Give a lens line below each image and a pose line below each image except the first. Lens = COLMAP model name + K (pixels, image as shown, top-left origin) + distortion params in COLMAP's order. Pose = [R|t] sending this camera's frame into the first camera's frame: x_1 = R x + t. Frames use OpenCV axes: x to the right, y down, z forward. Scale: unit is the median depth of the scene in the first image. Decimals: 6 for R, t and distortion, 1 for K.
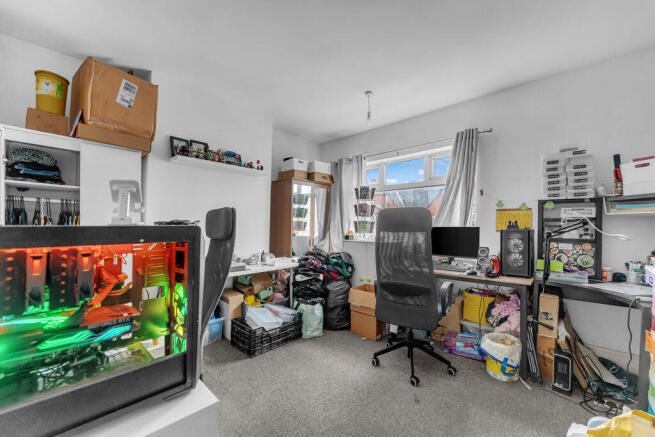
lens RADIAL K [[257.7, 0, 327.6], [0, 257.7, 229.1], [0, 0, 1]] dist [0.011503, 0.000014]
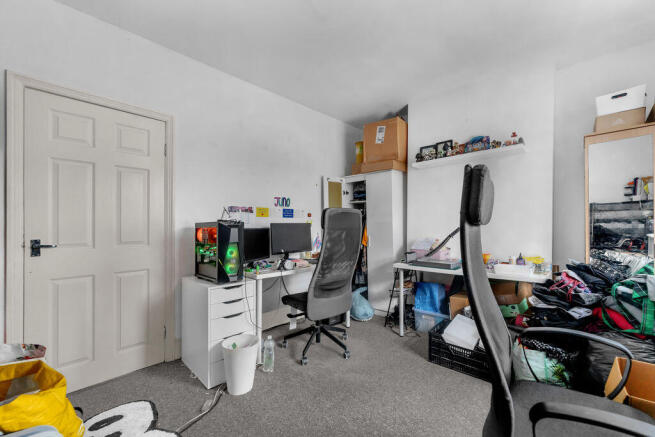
lens RADIAL K [[271.6, 0, 337.9], [0, 271.6, 222.0], [0, 0, 1]] dist [-0.000325, -0.000030]
pose [[0.029818, -0.017358, -0.999405, 0.505497], [0.009962, 0.999805, -0.017068, 0.001938], [0.999506, -0.009447, 0.029985, 0.466326]]
